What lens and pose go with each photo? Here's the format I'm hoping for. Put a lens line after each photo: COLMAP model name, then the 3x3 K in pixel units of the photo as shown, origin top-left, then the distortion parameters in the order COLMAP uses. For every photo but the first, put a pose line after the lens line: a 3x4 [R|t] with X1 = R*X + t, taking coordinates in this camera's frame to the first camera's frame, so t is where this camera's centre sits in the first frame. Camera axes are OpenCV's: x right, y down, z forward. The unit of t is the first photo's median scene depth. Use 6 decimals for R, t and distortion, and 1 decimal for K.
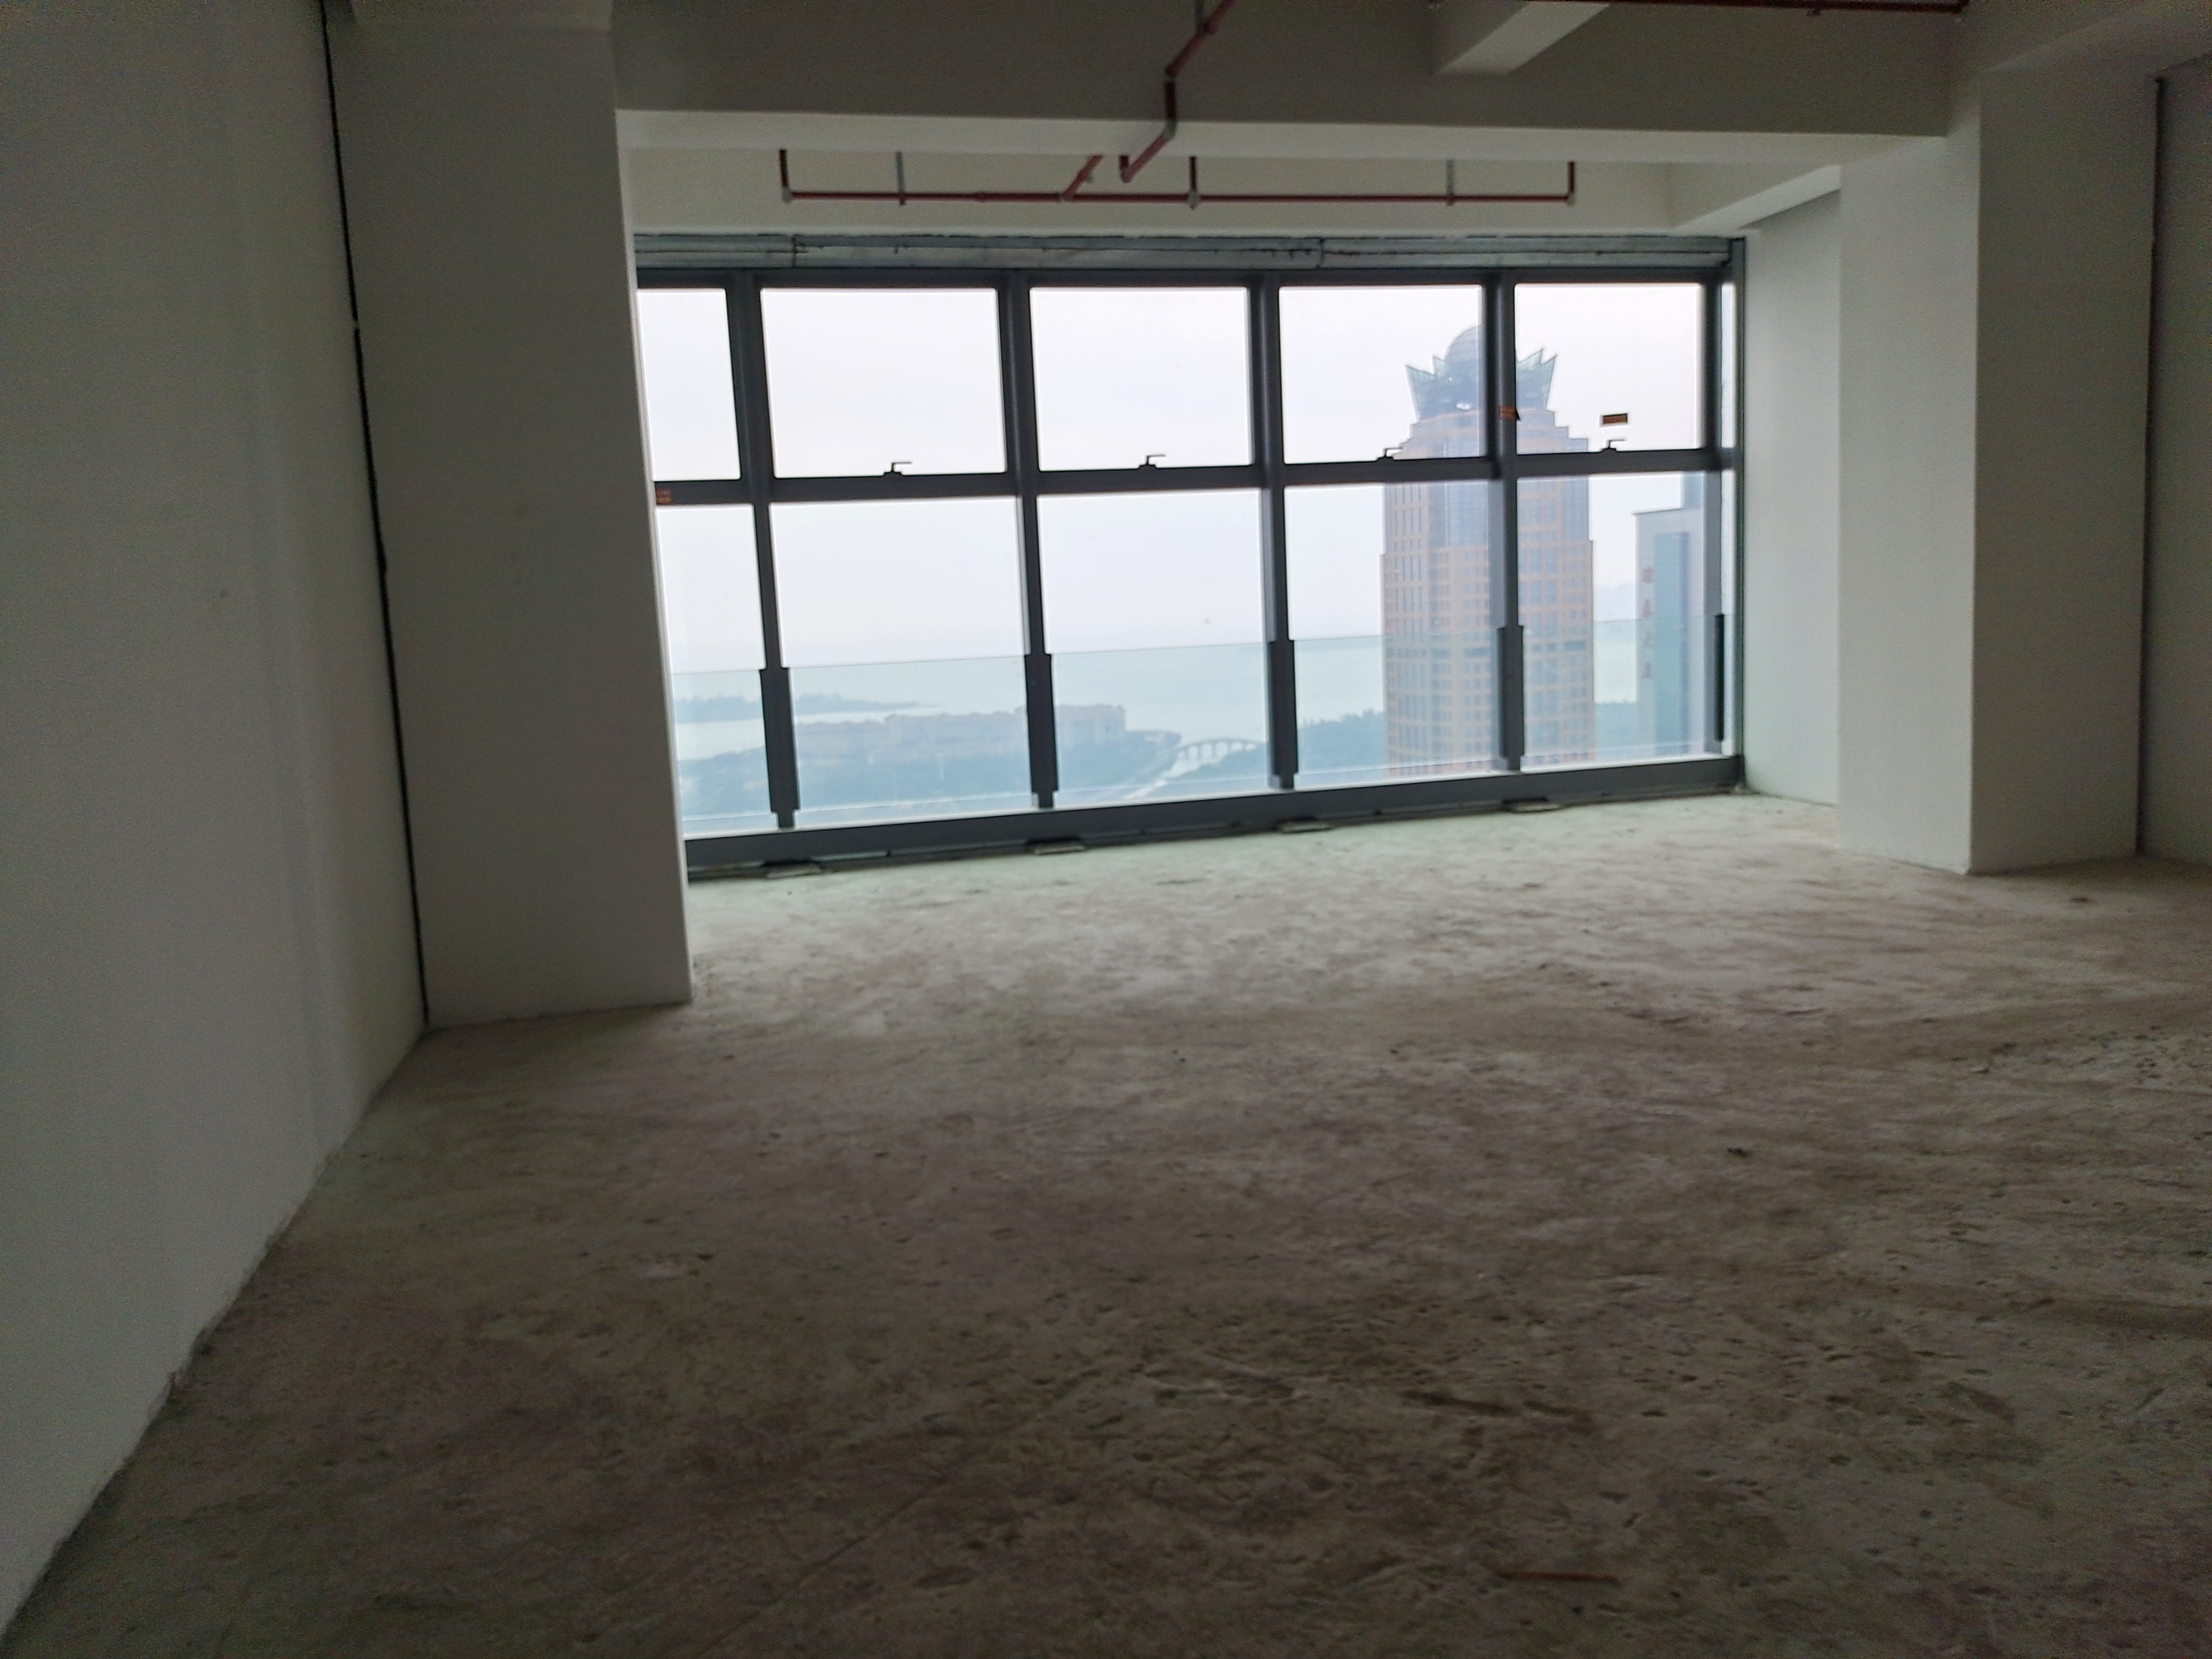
lens RADIAL K [[1687.9, 0, 1111.9], [0, 1687.9, 808.2], [0, 0, 1]] dist [0.085236, -0.148679]
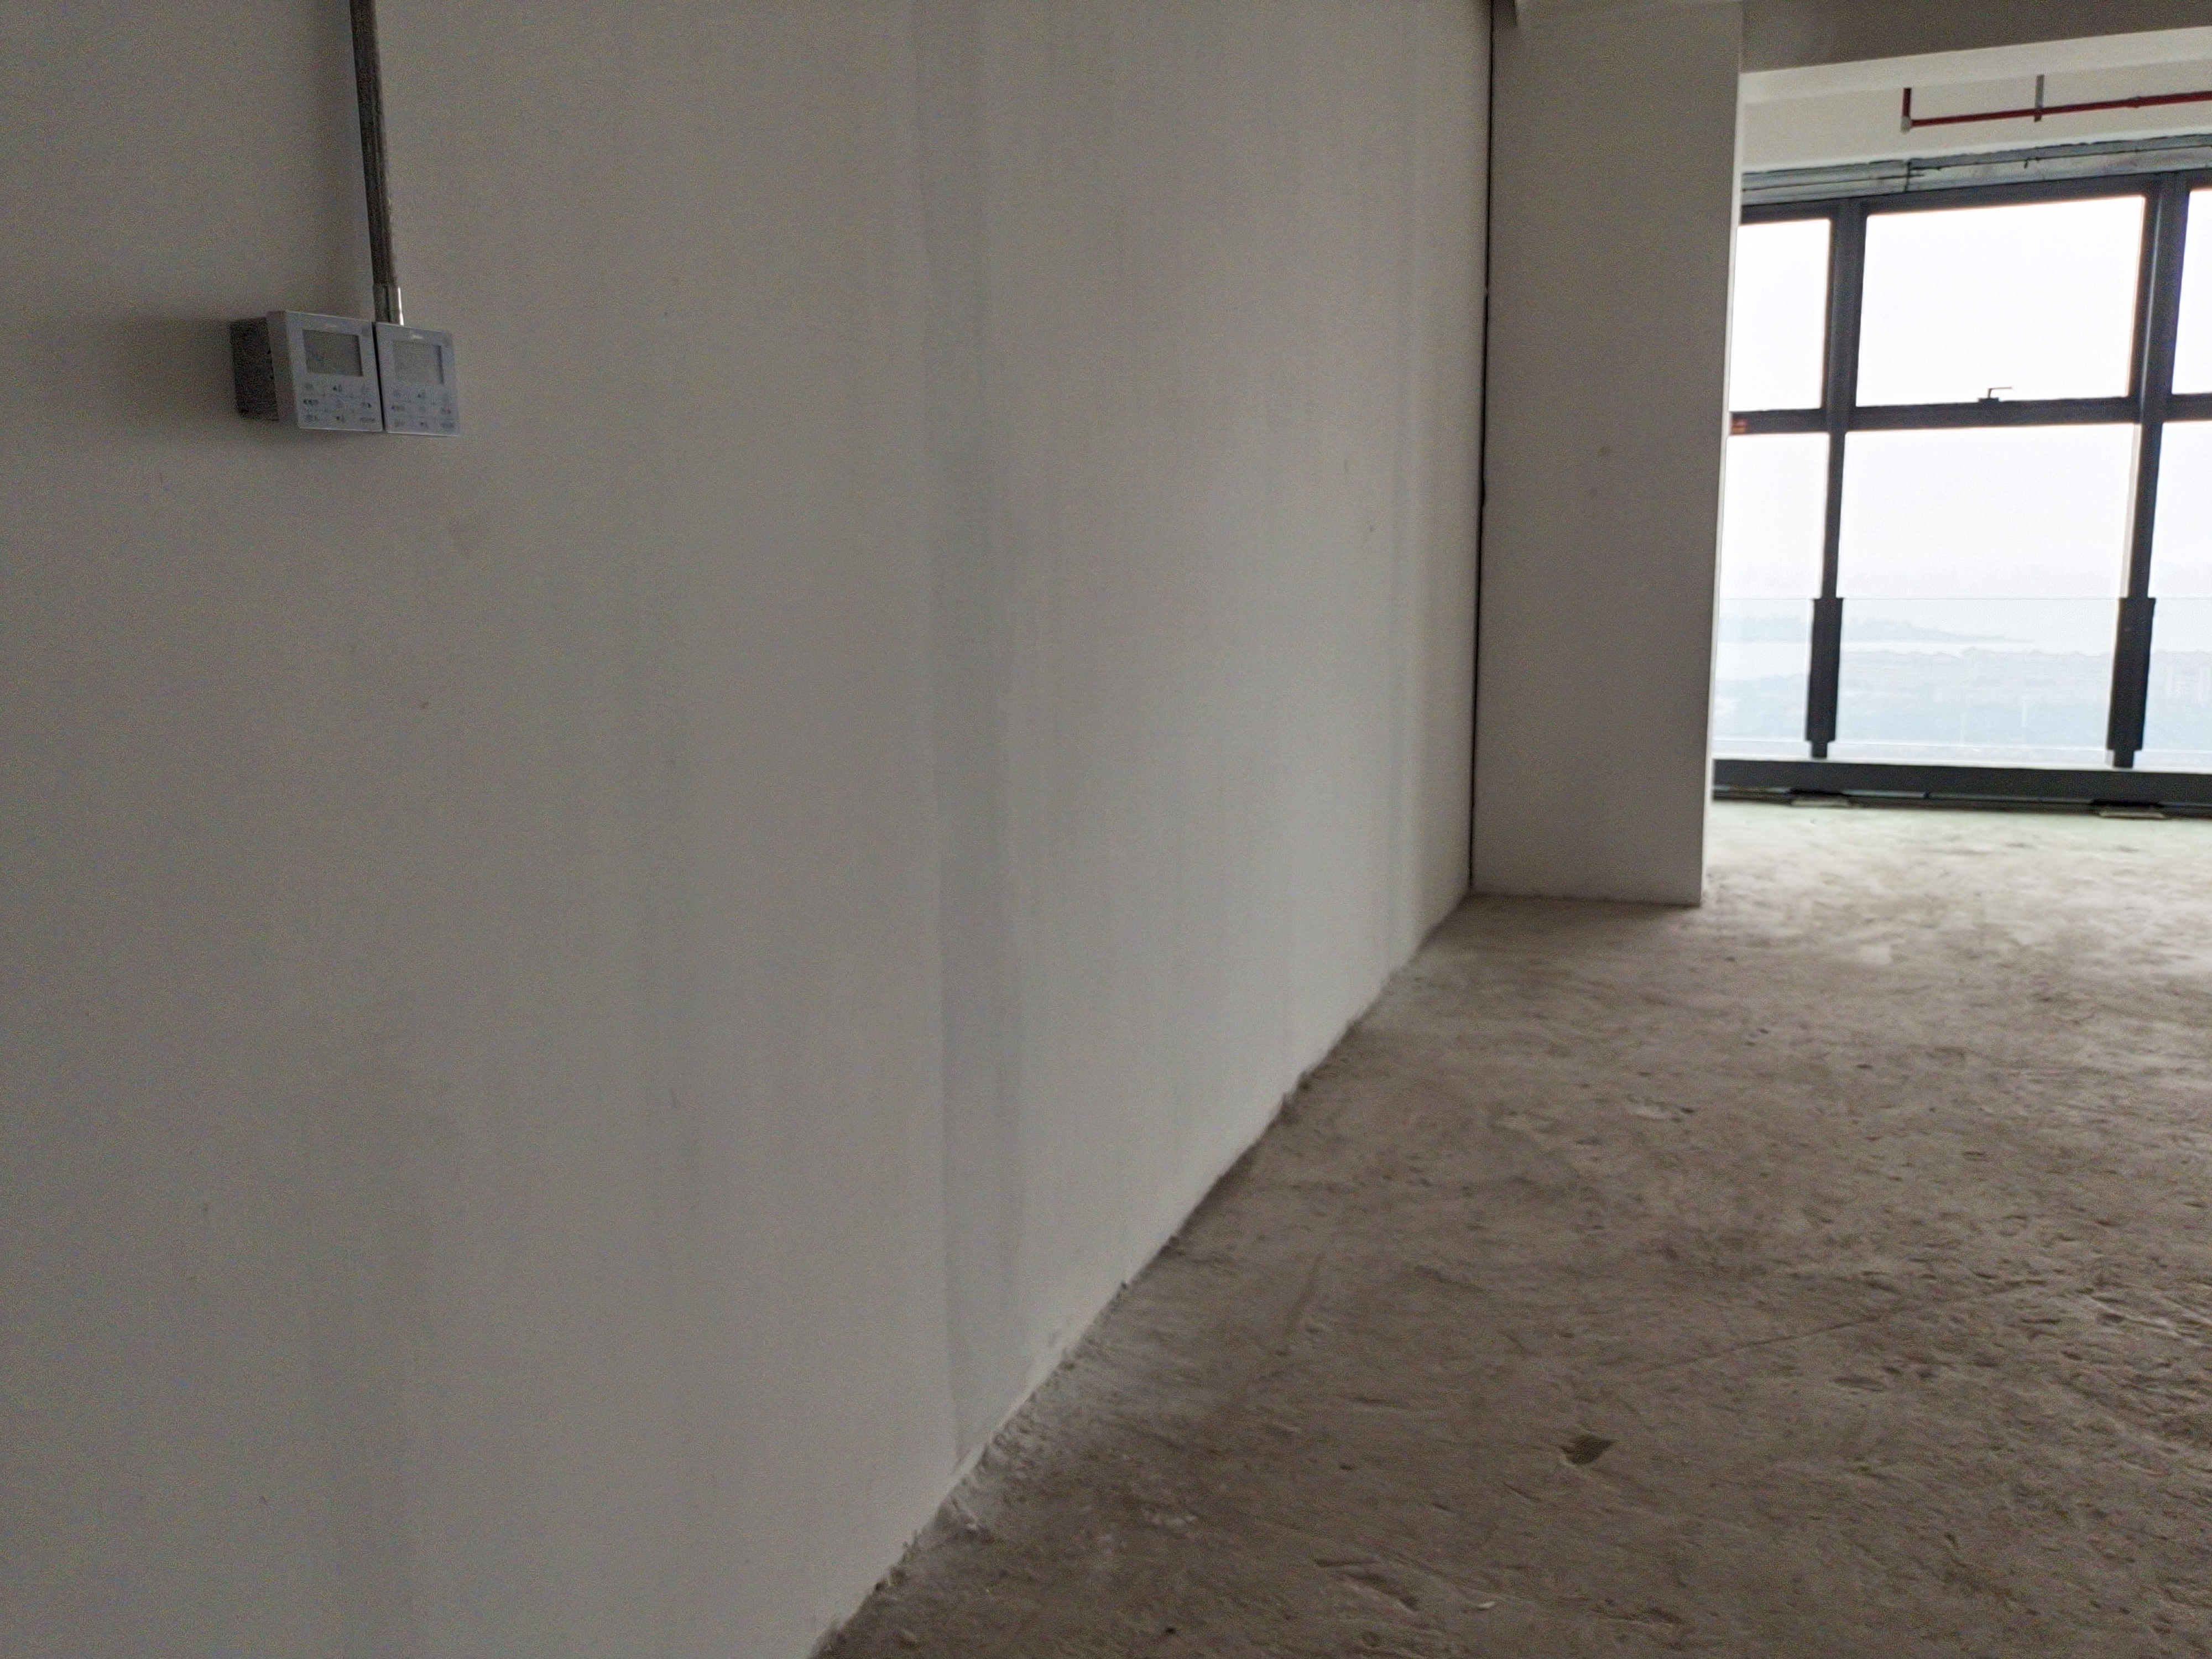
lens RADIAL K [[1724.6, 0, 1101.7], [0, 1724.6, 792.5], [0, 0, 1]] dist [0.045031, -0.040978]
pose [[0.826099, 0.124472, -0.549607, 0.042954], [-0.101244, 0.992214, 0.072534, 0.001297], [0.554356, -0.004276, 0.832269, -0.162428]]
